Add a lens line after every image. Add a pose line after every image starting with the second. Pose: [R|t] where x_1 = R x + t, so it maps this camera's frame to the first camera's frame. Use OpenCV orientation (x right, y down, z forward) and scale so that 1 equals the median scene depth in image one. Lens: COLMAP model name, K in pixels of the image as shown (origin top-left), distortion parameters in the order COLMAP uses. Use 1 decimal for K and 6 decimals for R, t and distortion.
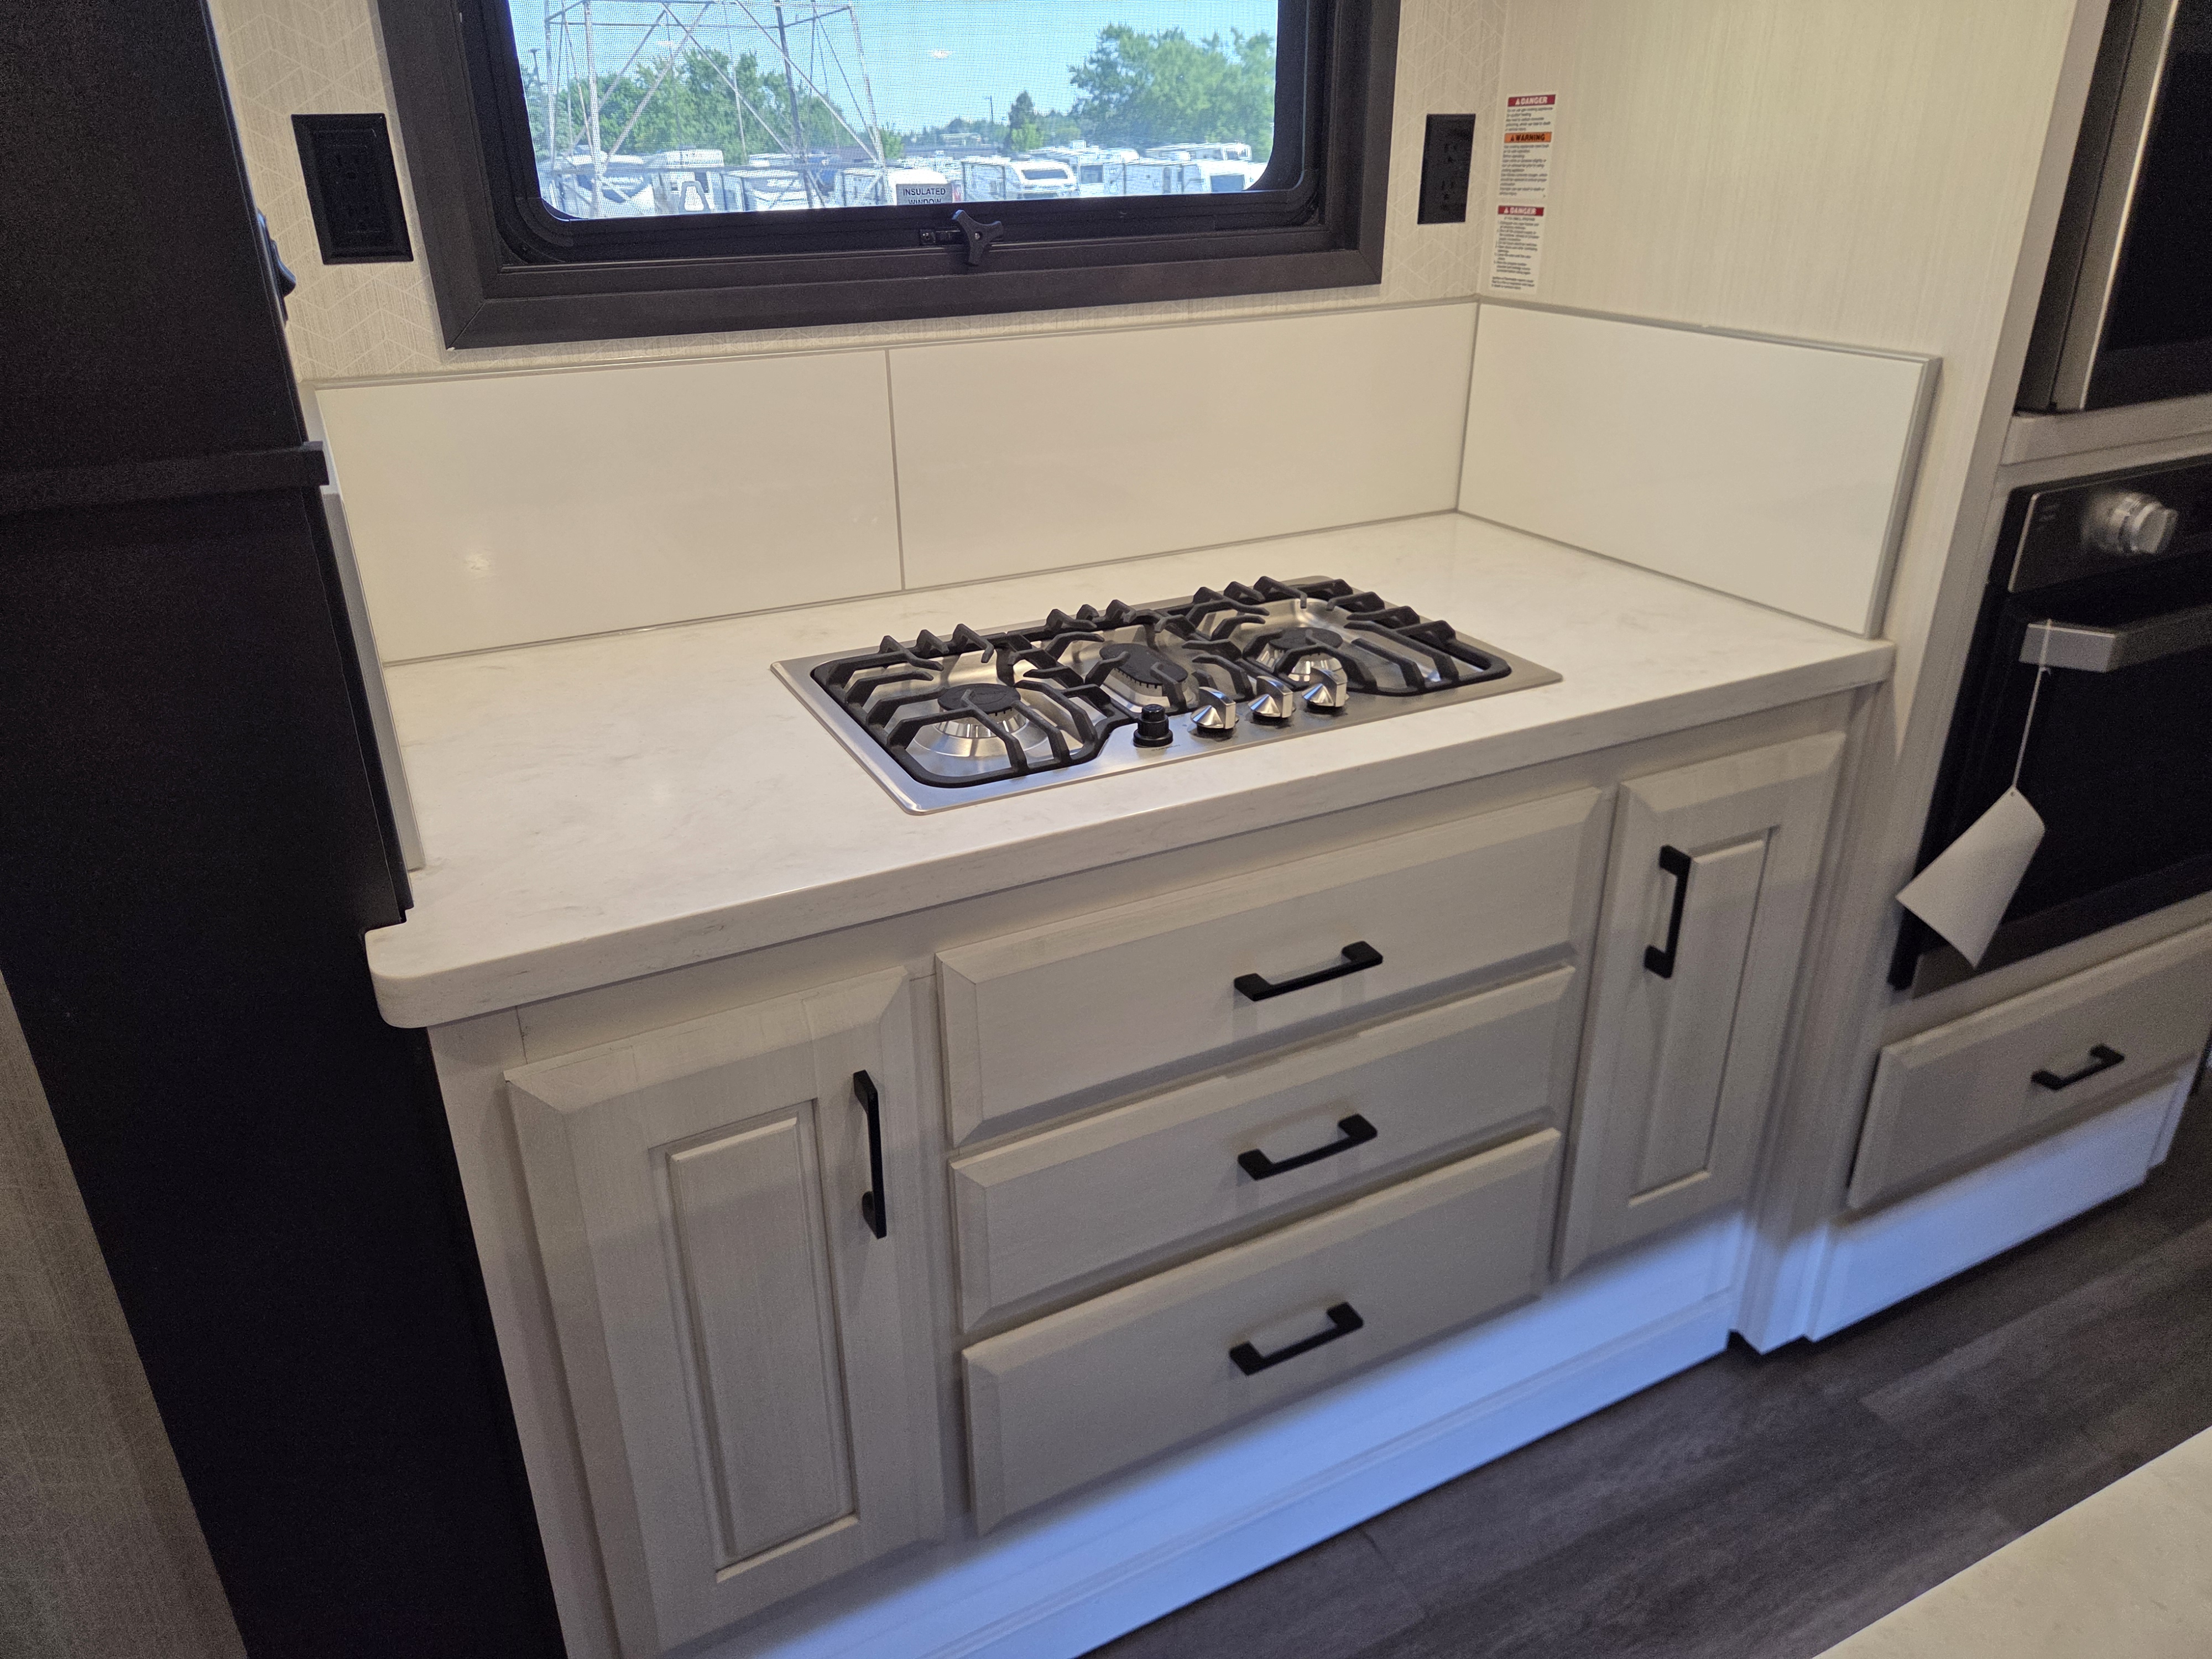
lens RADIAL K [[1478.0, 0, 1092.0], [0, 1478.0, 804.6], [0, 0, 1]] dist [0.061416, -0.053369]
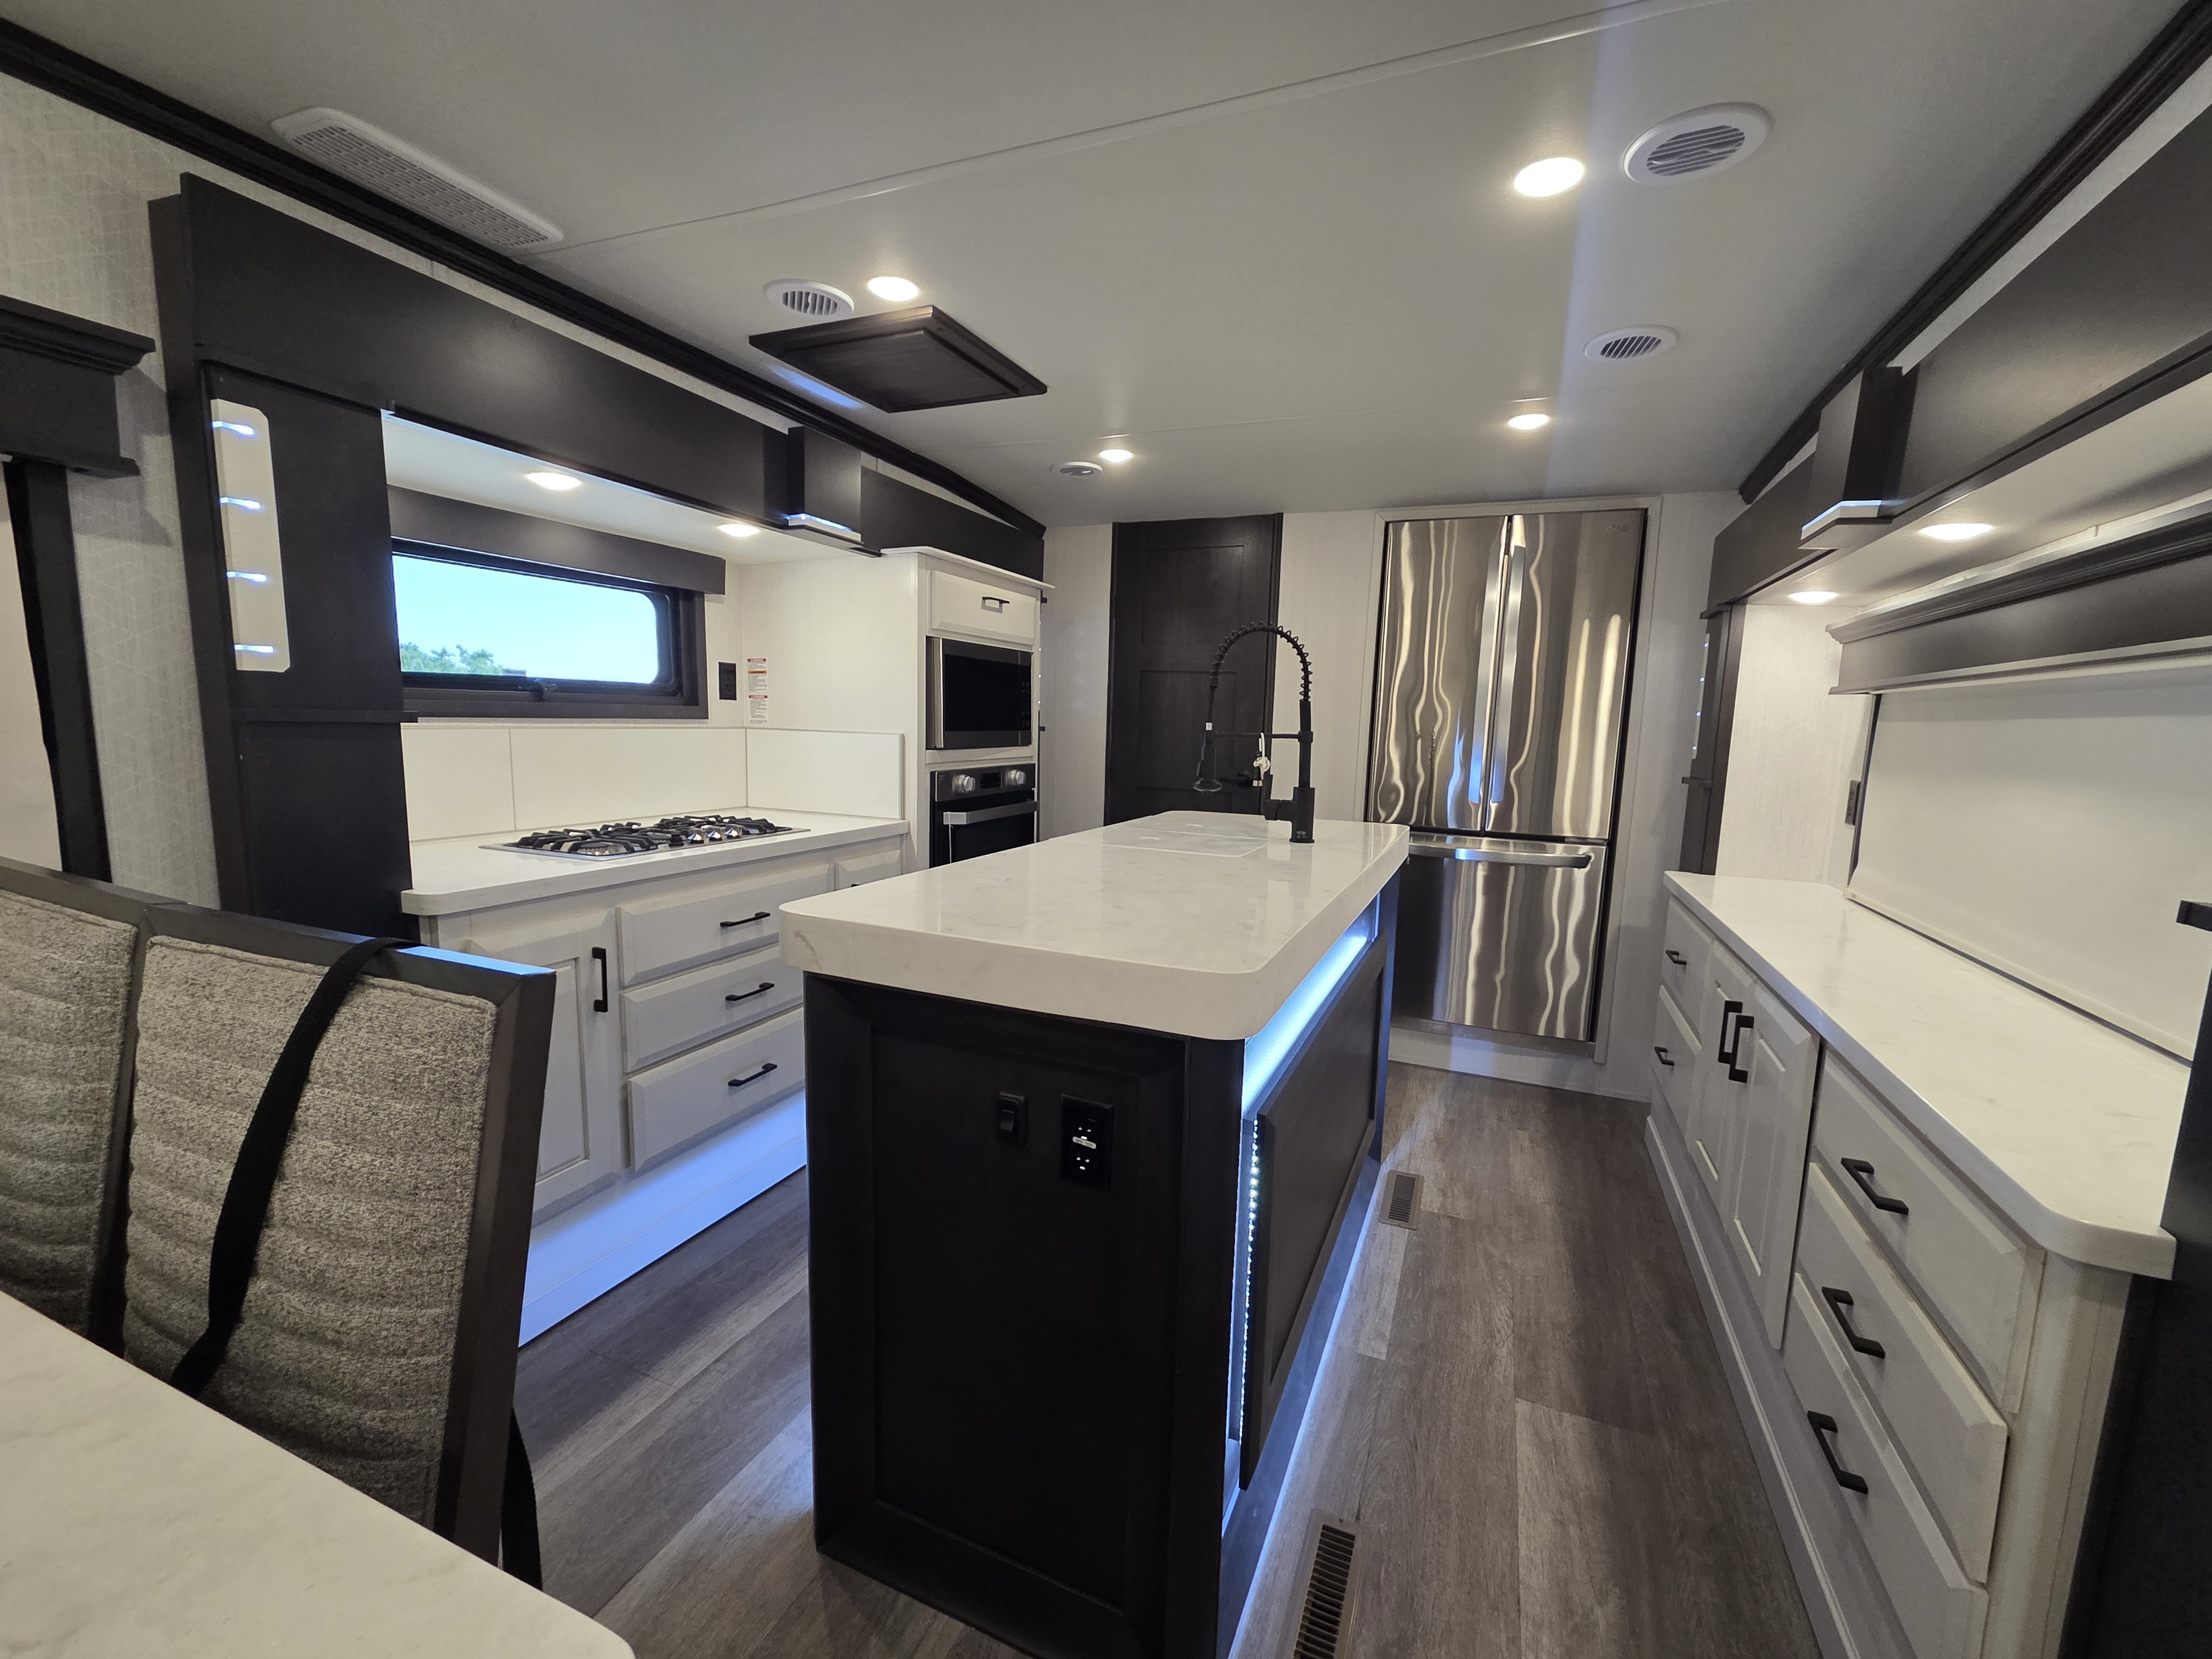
lens RADIAL K [[898.6, 0, 1112.5], [0, 898.6, 831.5], [0, 0, 1]] dist [-0.000266, 0.001048]
pose [[0.758570, -0.048477, 0.649786, -0.374254], [0.237948, 0.948967, -0.206986, 0.411738], [-0.606591, 0.311629, 0.731392, -0.647060]]
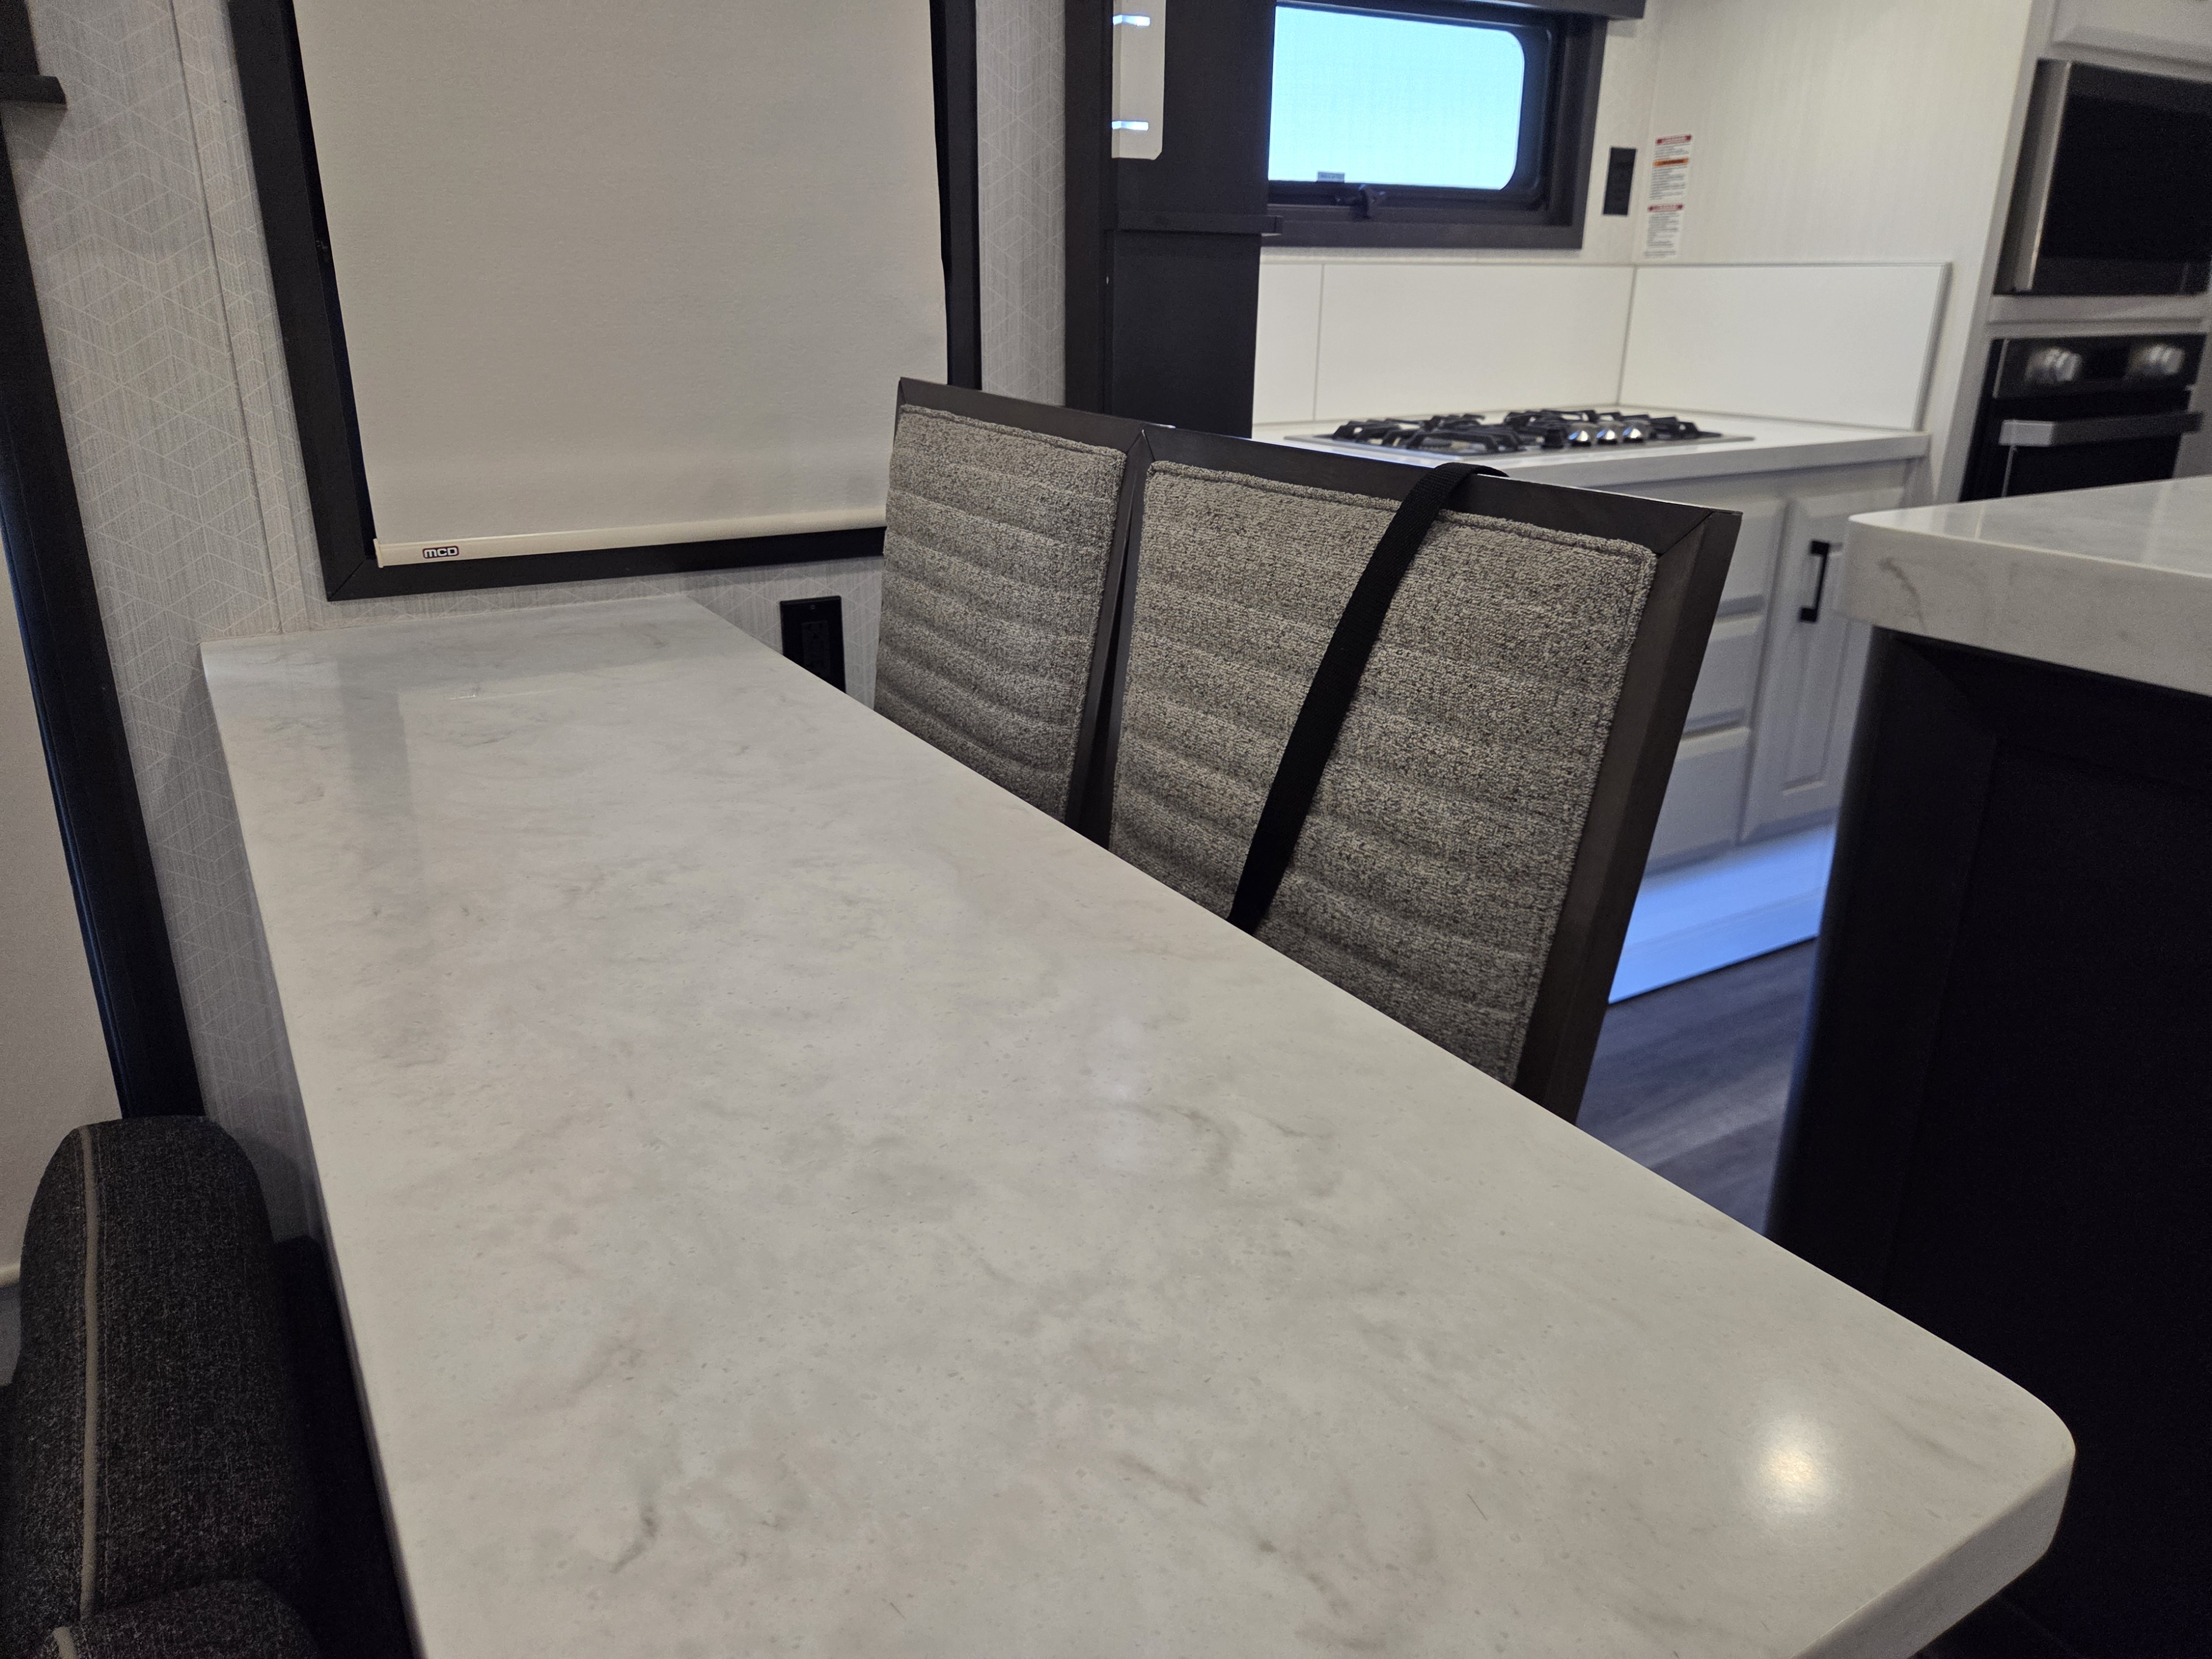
lens RADIAL K [[1478.0, 0, 1092.2], [0, 1478.0, 799.5], [0, 0, 1]] dist [0.061416, -0.053369]
pose [[0.996748, -0.006298, 0.080341, -0.560589], [0.013830, 0.995519, -0.093542, 0.458432], [-0.079392, 0.094349, 0.992368, -0.588220]]
